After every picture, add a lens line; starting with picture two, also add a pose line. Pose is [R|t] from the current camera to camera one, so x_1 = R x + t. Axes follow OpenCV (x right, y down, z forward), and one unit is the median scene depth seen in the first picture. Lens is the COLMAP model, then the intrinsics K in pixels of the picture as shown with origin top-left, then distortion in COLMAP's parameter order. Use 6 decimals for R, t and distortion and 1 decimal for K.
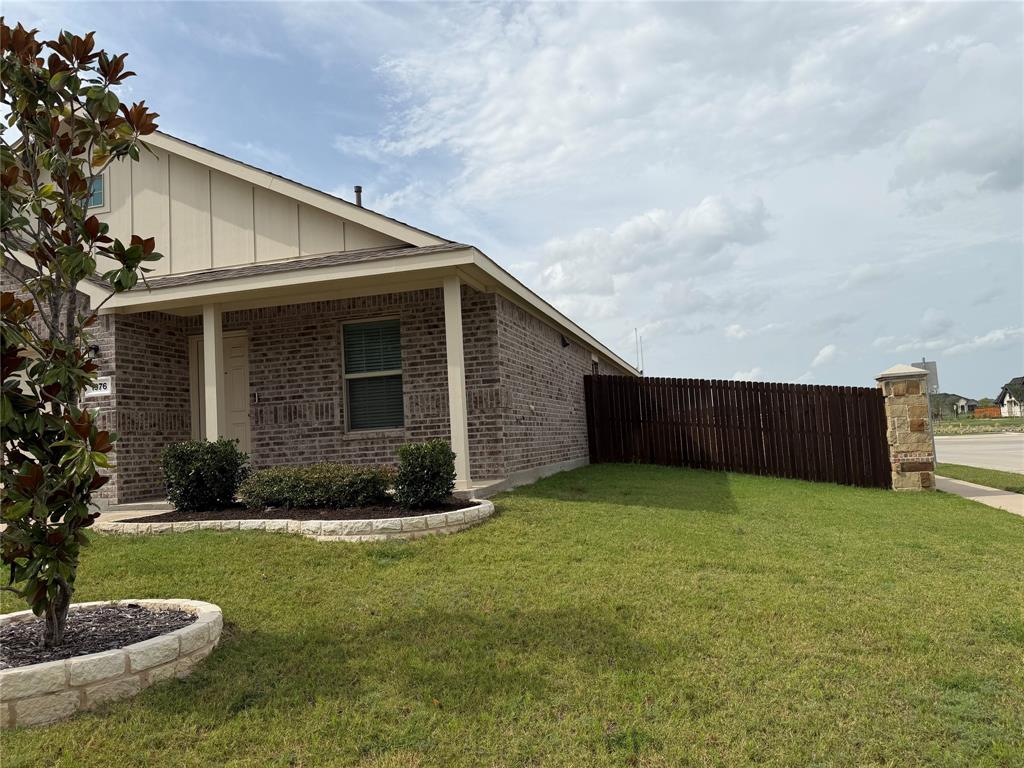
lens RADIAL K [[717.0, 0, 511.8], [0, 717.0, 380.9], [0, 0, 1]] dist [0.025321, -0.044480]
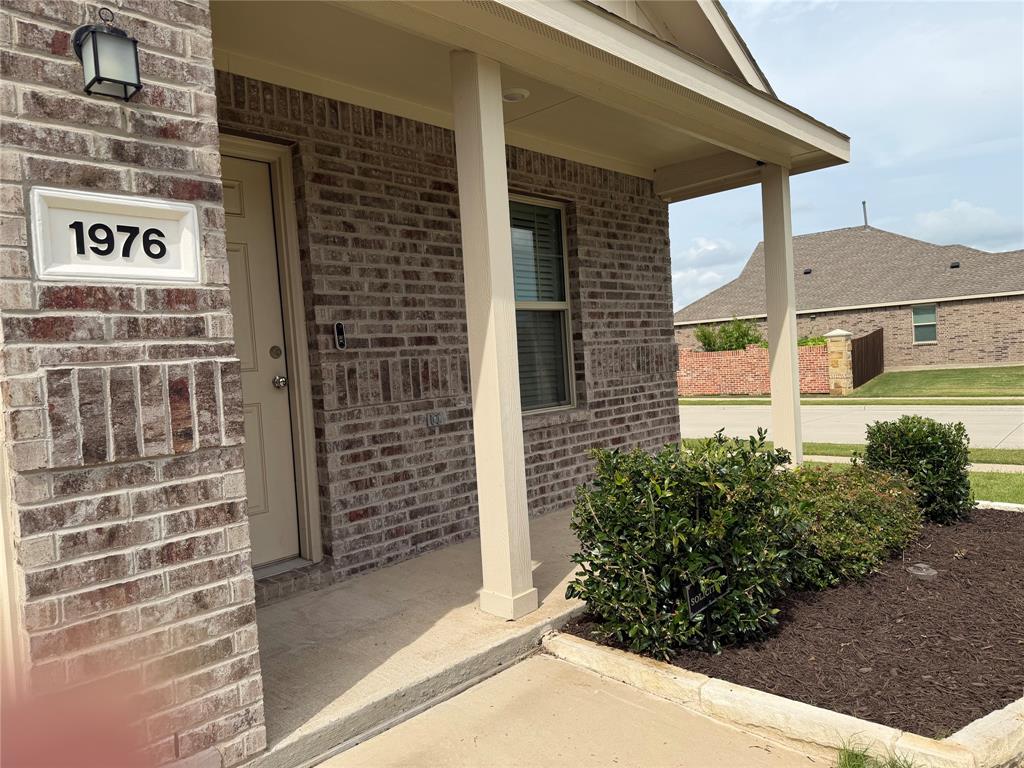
lens RADIAL K [[717.0, 0, 509.7], [0, 717.0, 390.3], [0, 0, 1]] dist [0.025321, -0.044480]
pose [[0.482985, -0.007808, 0.875594, -0.663401], [-0.036169, 0.998929, 0.028859, 0.038705], [-0.874881, -0.045607, 0.482186, 0.755365]]
